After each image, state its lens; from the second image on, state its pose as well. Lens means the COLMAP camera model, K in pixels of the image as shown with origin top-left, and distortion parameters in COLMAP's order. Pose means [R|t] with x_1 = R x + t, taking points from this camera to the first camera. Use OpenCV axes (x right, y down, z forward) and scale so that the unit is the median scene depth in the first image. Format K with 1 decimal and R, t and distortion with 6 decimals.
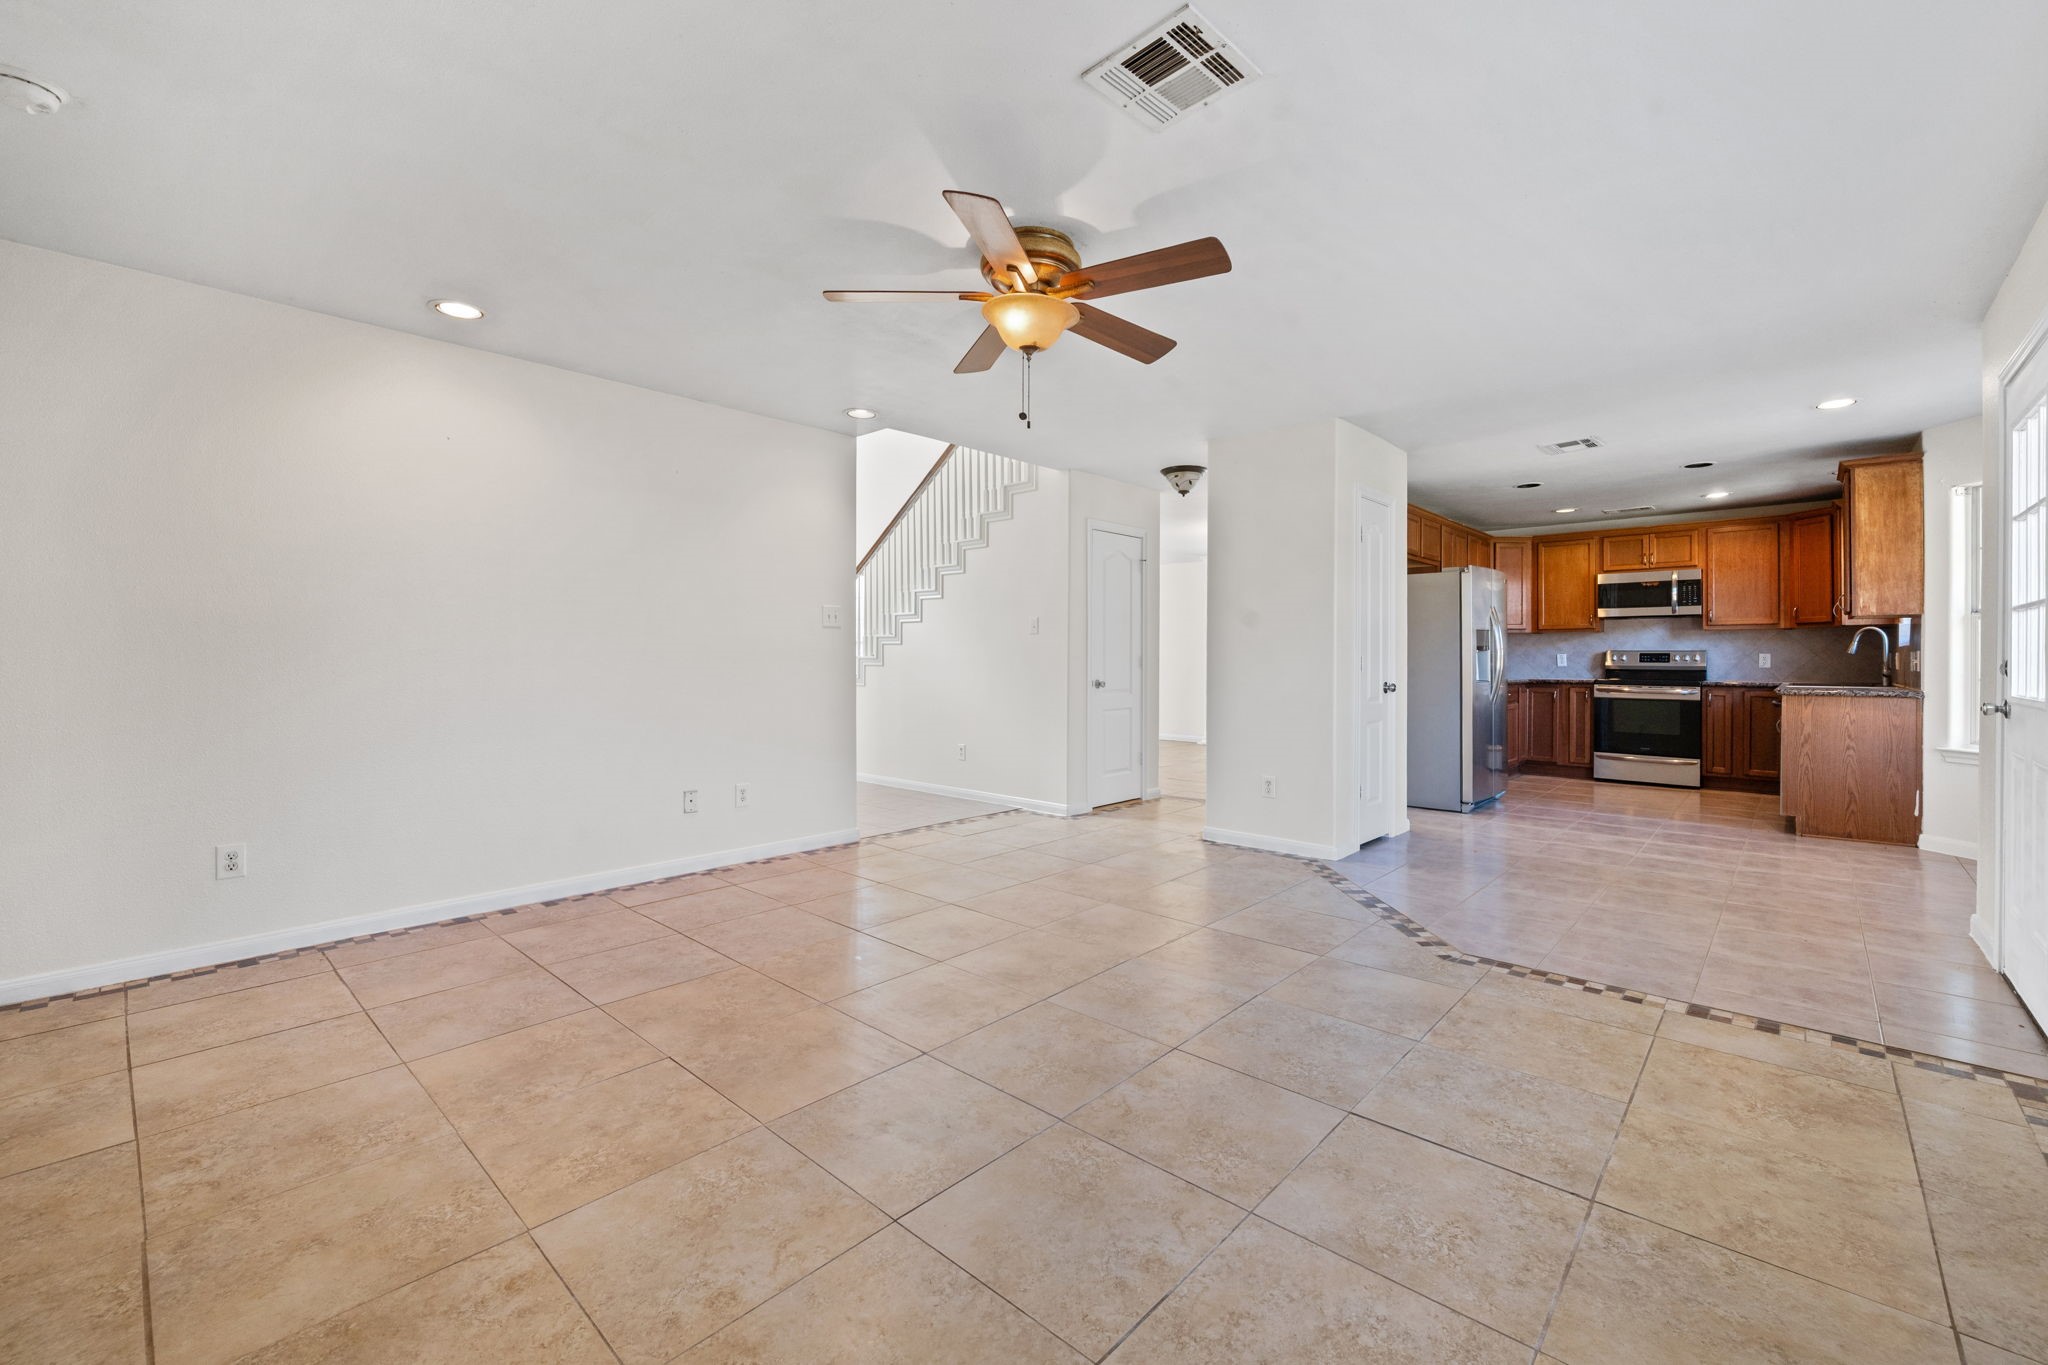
lens RADIAL K [[847.2, 0, 1069.5], [0, 847.2, 663.5], [0, 0, 1]] dist [-0.000310, 0.000195]
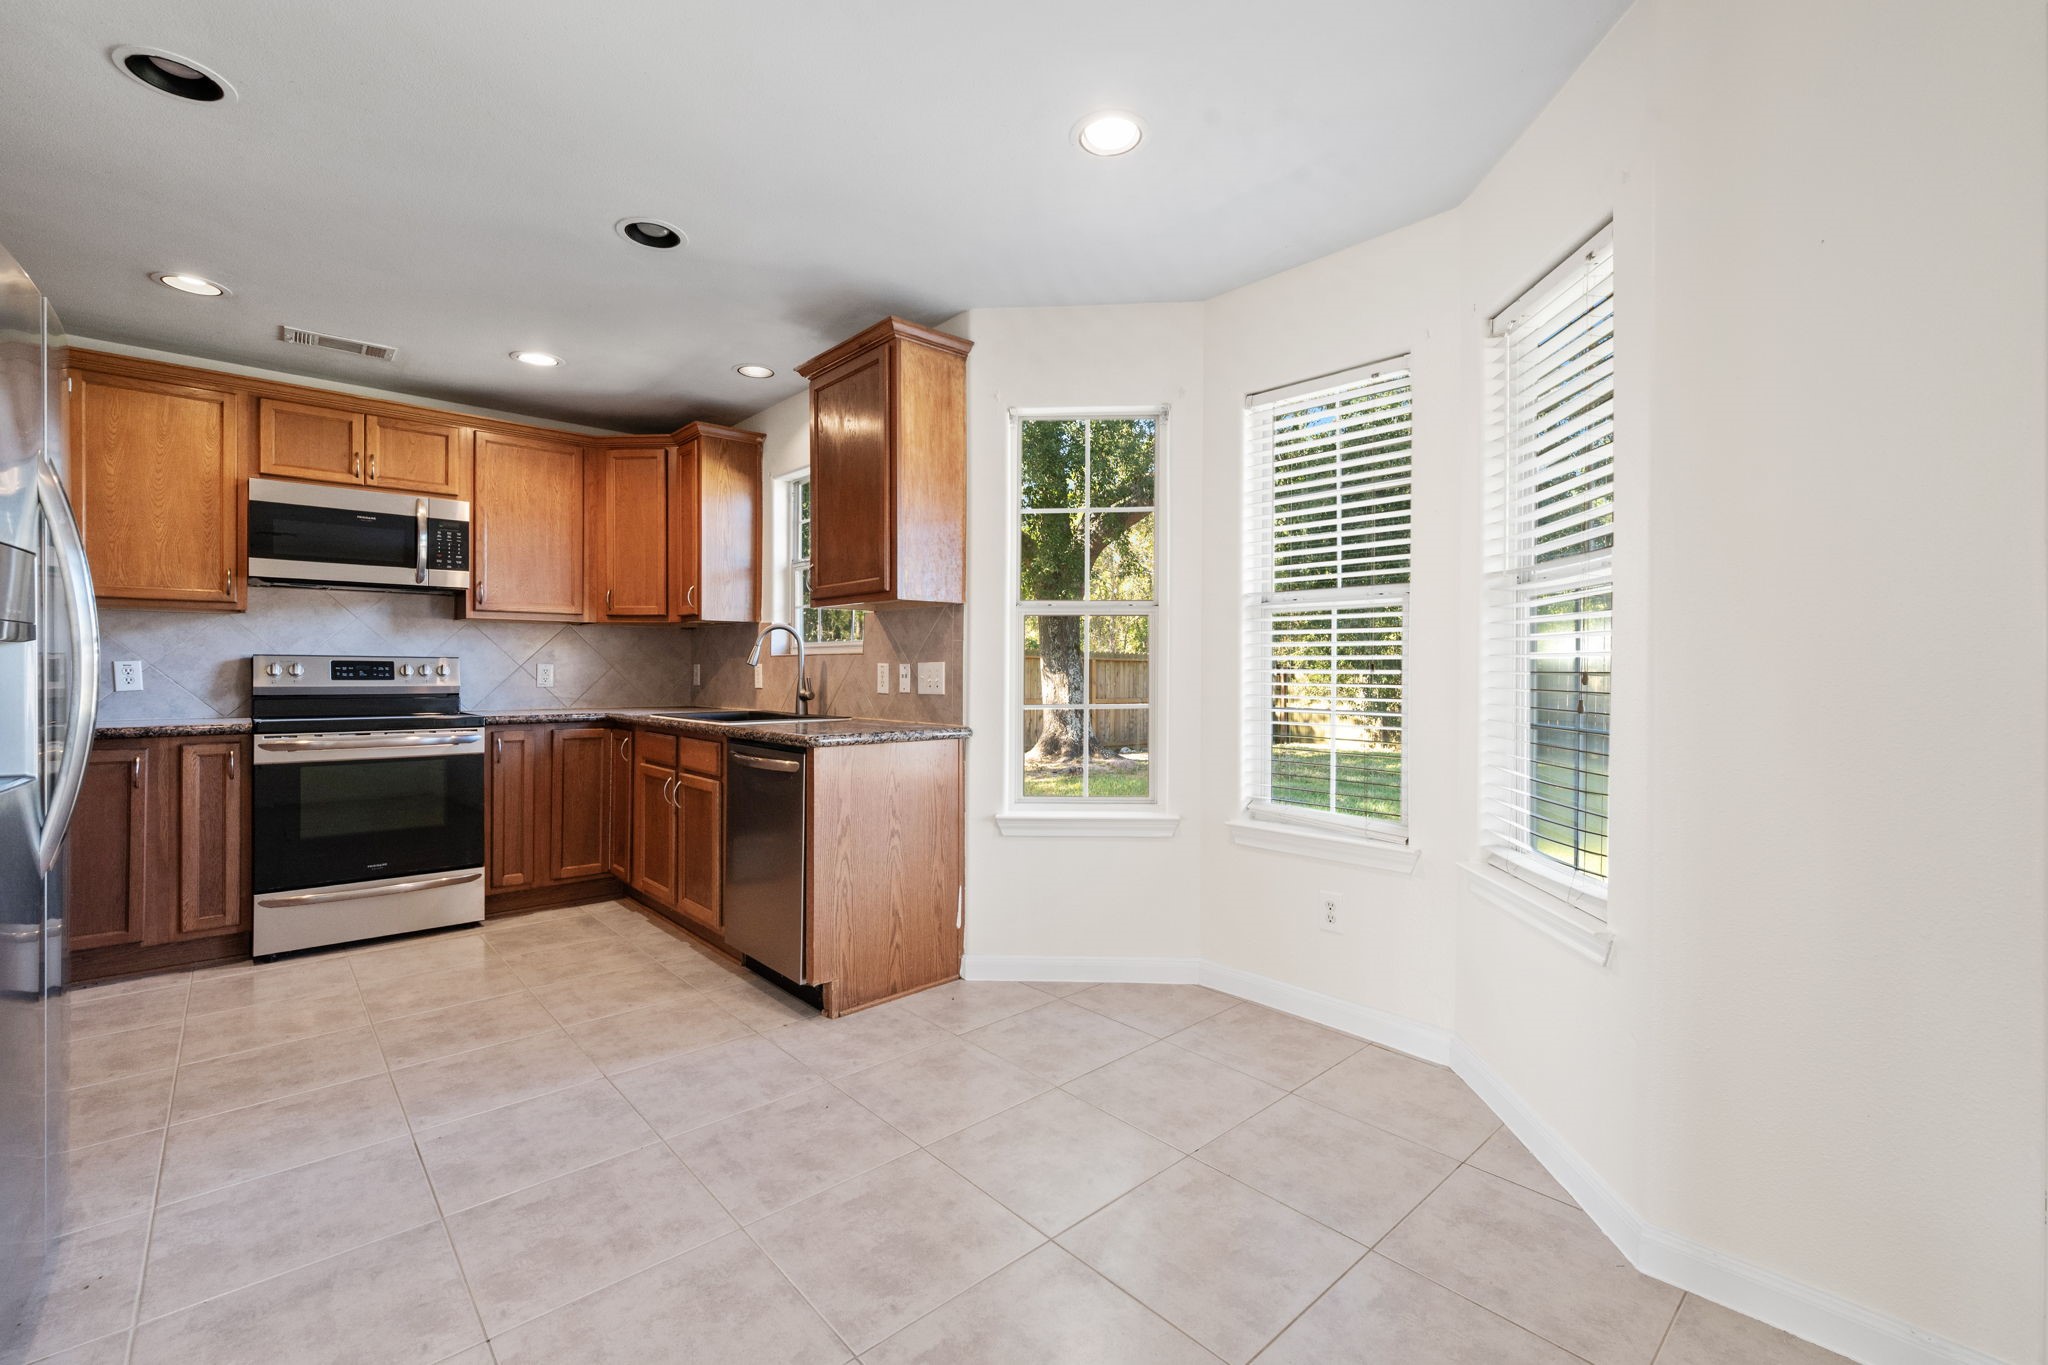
lens RADIAL K [[879.2, 0, 1024.5], [0, 879.2, 671.4], [0, 0, 1]] dist [-0.000262, -0.000026]
pose [[0.134427, -0.000102, 0.990924, 0.255589], [0.002710, 0.999996, -0.000265, -0.005411], [-0.990920, 0.002721, 0.134427, 0.601568]]
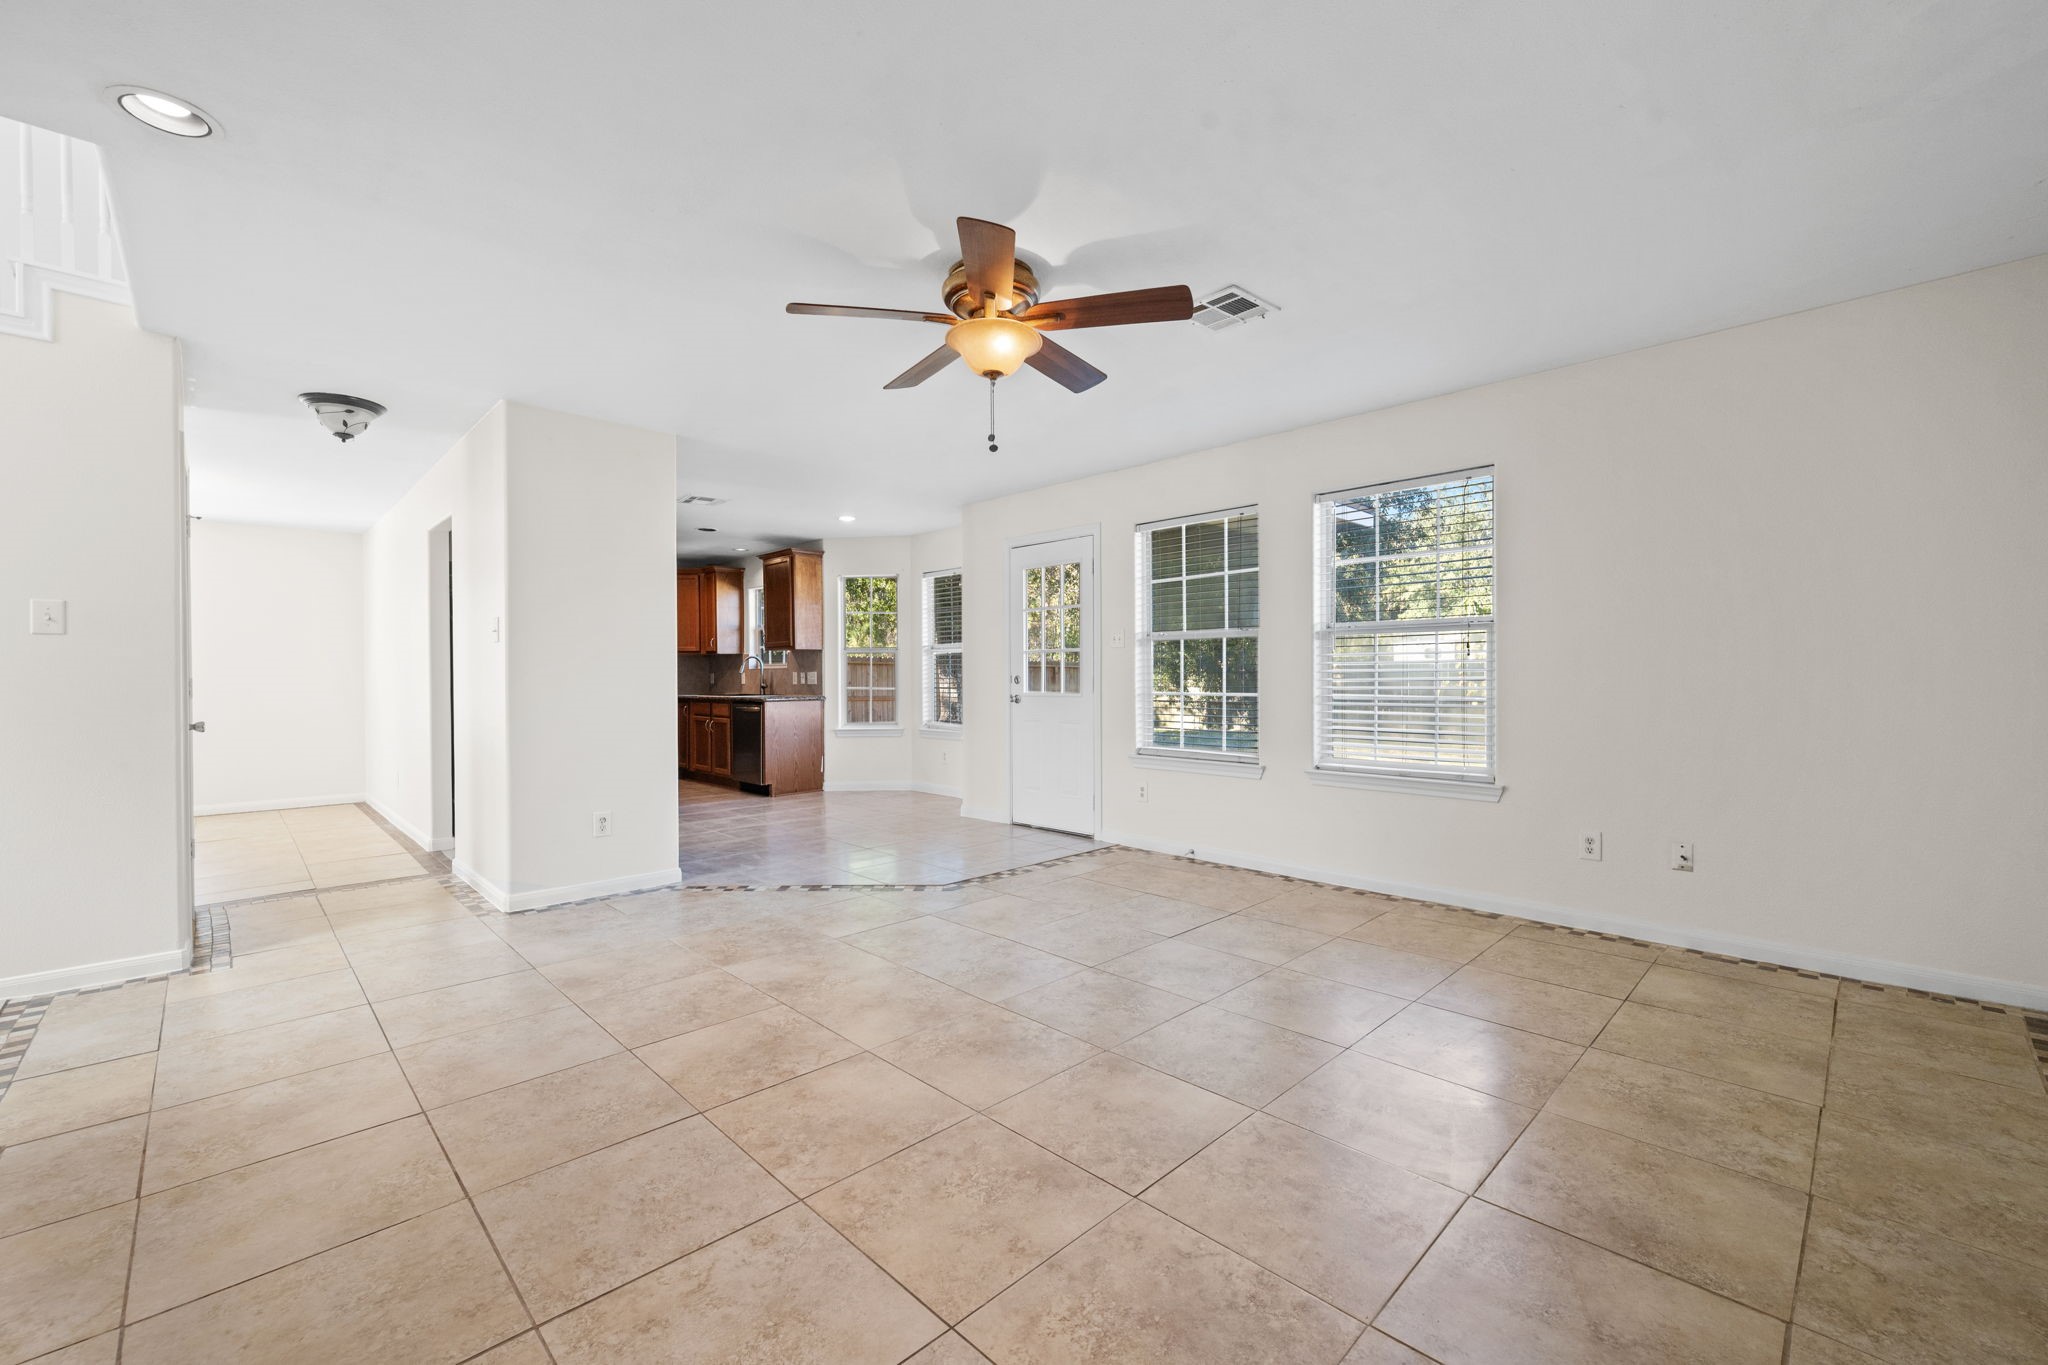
lens RADIAL K [[814.9, 0, 1024.0], [0, 814.9, 682.5], [0, 0, 1]] dist [-0.000806, -0.000270]
pose [[0.088806, -0.010184, 0.995997, -0.379556], [0.013157, 0.999872, 0.009051, -0.002226], [-0.995962, 0.012301, 0.088928, 0.323021]]
